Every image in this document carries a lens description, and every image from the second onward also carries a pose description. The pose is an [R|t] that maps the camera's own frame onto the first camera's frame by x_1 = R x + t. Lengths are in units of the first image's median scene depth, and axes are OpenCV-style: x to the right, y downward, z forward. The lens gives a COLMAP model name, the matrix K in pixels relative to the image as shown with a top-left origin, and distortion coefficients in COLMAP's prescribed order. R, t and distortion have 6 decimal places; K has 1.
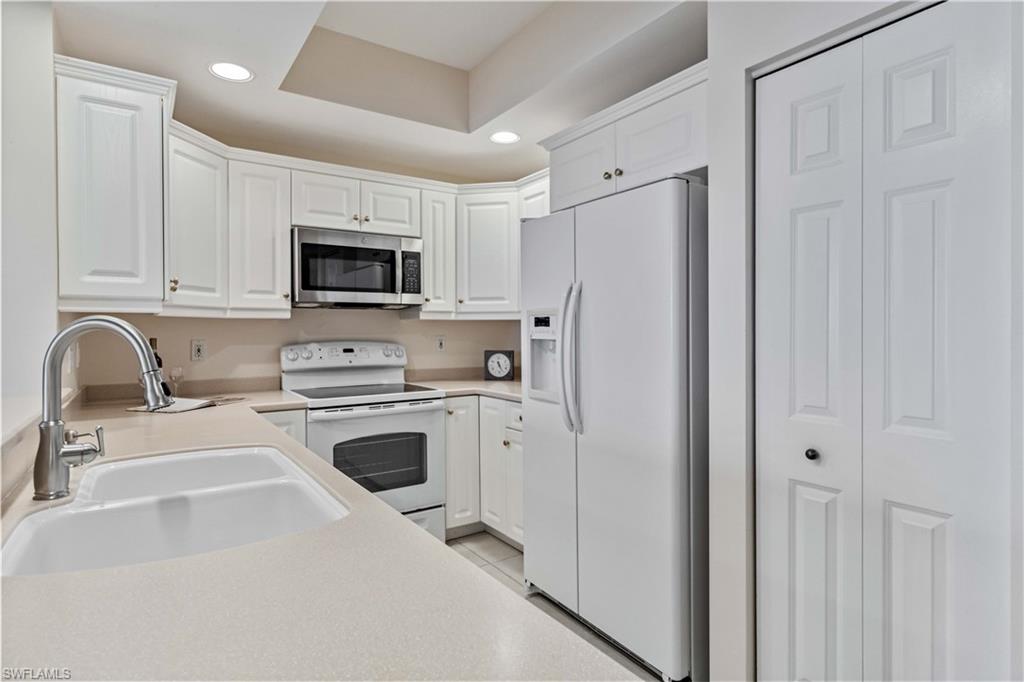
lens RADIAL K [[542.7, 0, 514.2], [0, 542.7, 336.9], [0, 0, 1]] dist [0.002777, 0.000601]
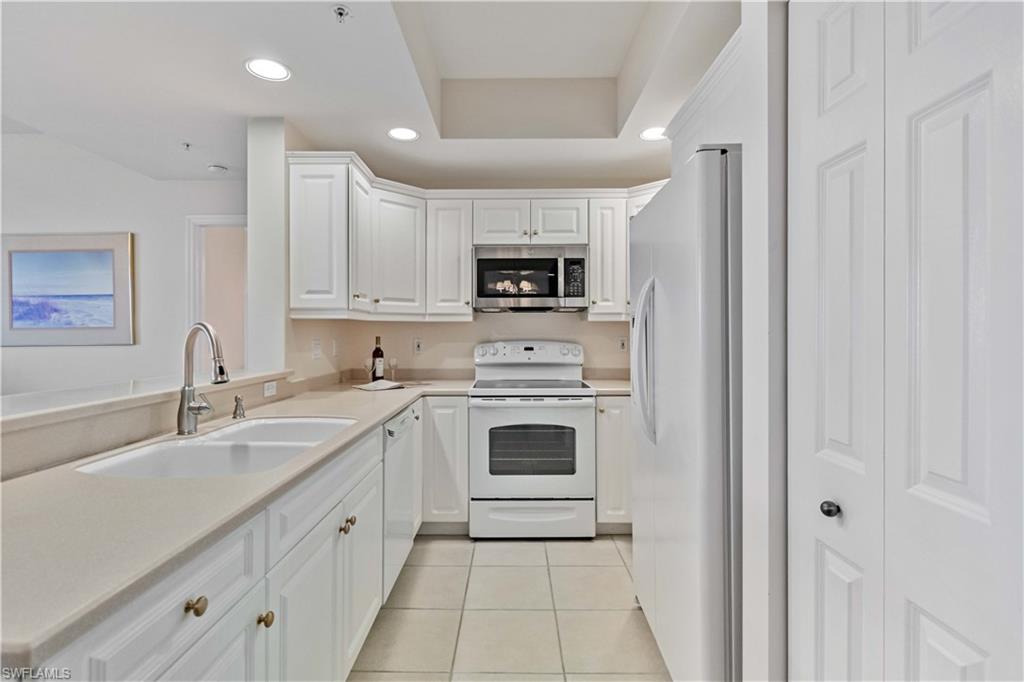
lens RADIAL K [[502.6, 0, 511.3], [0, 502.6, 334.9], [0, 0, 1]] dist [-0.000958, -0.002788]
pose [[0.822325, 0.006171, -0.568985, 0.292585], [-0.008866, 0.999959, -0.001969, -0.002147], [0.568950, 0.006663, 0.822345, 0.116235]]
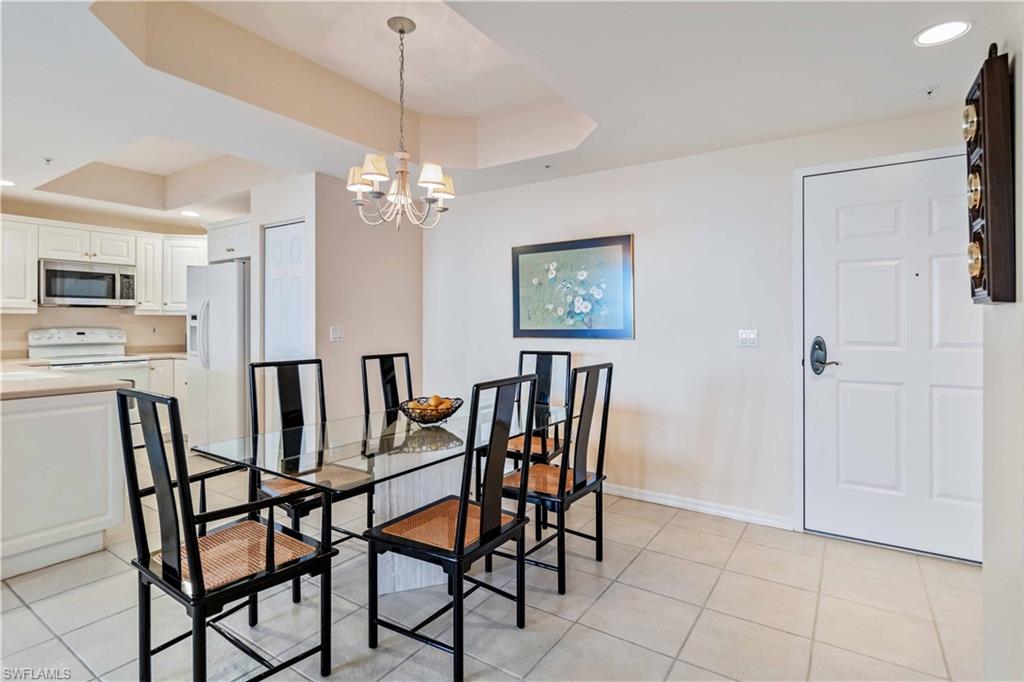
lens RADIAL K [[502.6, 0, 509.4], [0, 502.6, 321.3], [0, 0, 1]] dist [-0.000958, -0.002788]
pose [[0.926111, 0.005816, 0.377207, 0.342488], [-0.000567, 0.999902, -0.014023, 0.010022], [-0.377251, 0.012773, 0.926023, -0.946014]]
